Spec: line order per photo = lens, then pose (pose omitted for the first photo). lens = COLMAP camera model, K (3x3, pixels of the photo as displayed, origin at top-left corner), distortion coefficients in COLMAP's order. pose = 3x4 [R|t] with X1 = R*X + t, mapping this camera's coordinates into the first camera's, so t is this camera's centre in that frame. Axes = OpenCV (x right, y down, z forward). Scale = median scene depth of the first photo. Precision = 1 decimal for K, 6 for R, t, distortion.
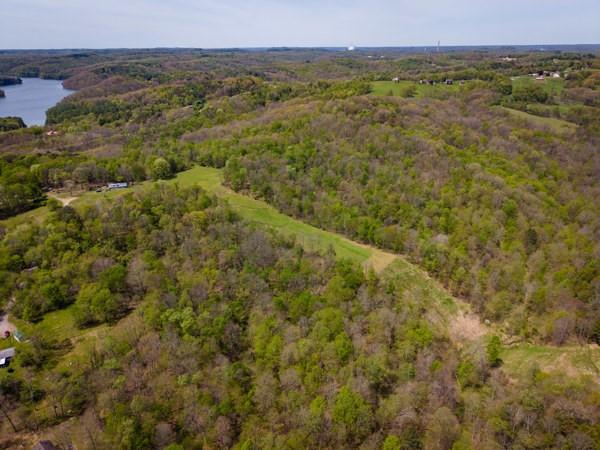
lens RADIAL K [[404.6, 0, 301.4], [0, 404.6, 223.0], [0, 0, 1]] dist [0.030493, -0.026742]
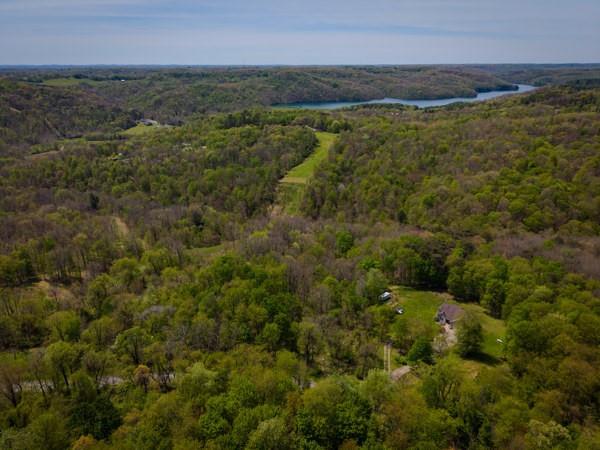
lens RADIAL K [[404.6, 0, 298.6], [0, 404.6, 229.8], [0, 0, 1]] dist [0.030493, -0.026742]
pose [[0.342322, 0.365922, -0.865400, 0.571245], [-0.378768, 0.896636, 0.229302, -0.034733], [0.859855, 0.249291, 0.445538, 0.102029]]
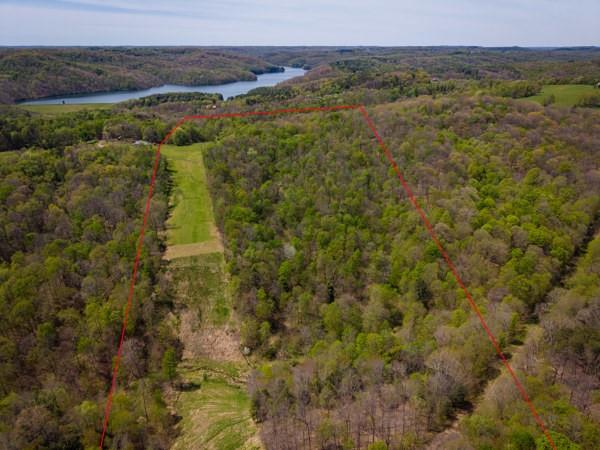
lens RADIAL K [[404.6, 0, 299.6], [0, 404.6, 222.5], [0, 0, 1]] dist [0.030493, -0.026742]
pose [[0.797600, 0.252392, -0.547844, 0.296873], [-0.251422, 0.964698, 0.078395, -0.033209], [0.548290, 0.075212, 0.832899, 0.108922]]
